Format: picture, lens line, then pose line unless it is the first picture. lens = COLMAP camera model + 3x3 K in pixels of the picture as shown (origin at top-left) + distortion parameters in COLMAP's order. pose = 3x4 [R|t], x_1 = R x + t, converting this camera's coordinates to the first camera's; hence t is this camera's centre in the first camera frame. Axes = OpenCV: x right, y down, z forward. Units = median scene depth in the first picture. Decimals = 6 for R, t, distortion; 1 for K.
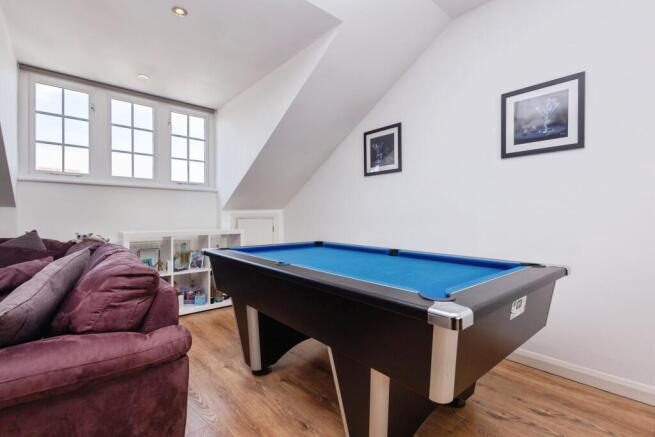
lens RADIAL K [[301.6, 0, 328.7], [0, 301.6, 220.2], [0, 0, 1]] dist [0.007091, -0.002314]
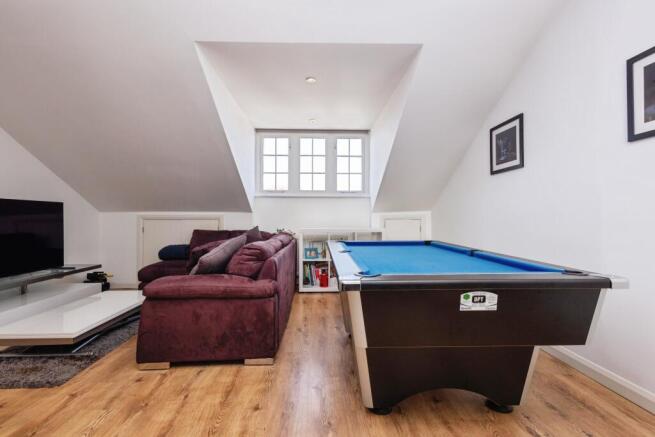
lens RADIAL K [[301.6, 0, 327.6], [0, 301.6, 218.7], [0, 0, 1]] dist [0.007091, -0.002314]
pose [[0.778282, -0.000389, -0.627915, 0.325469], [-0.005868, 0.999952, -0.007892, 0.002267], [0.627888, 0.009827, 0.778242, -0.061975]]
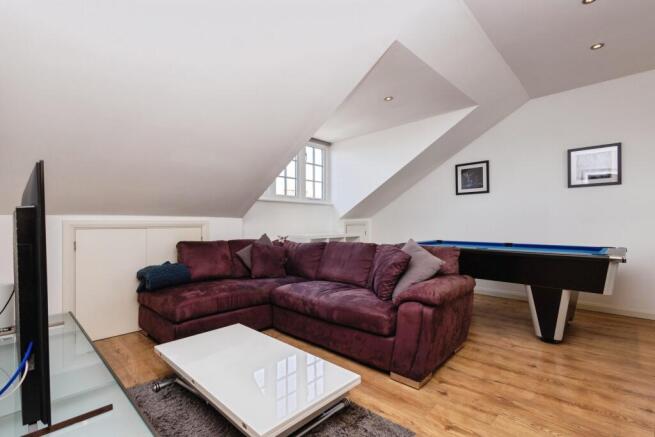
lens RADIAL K [[301.6, 0, 327.2], [0, 301.6, 222.0], [0, 0, 1]] dist [0.007091, -0.002314]
pose [[0.997173, -0.005872, 0.074909, -0.618990], [0.007137, 0.999836, -0.016632, 0.001800], [-0.074799, 0.017120, 0.997052, -0.394507]]
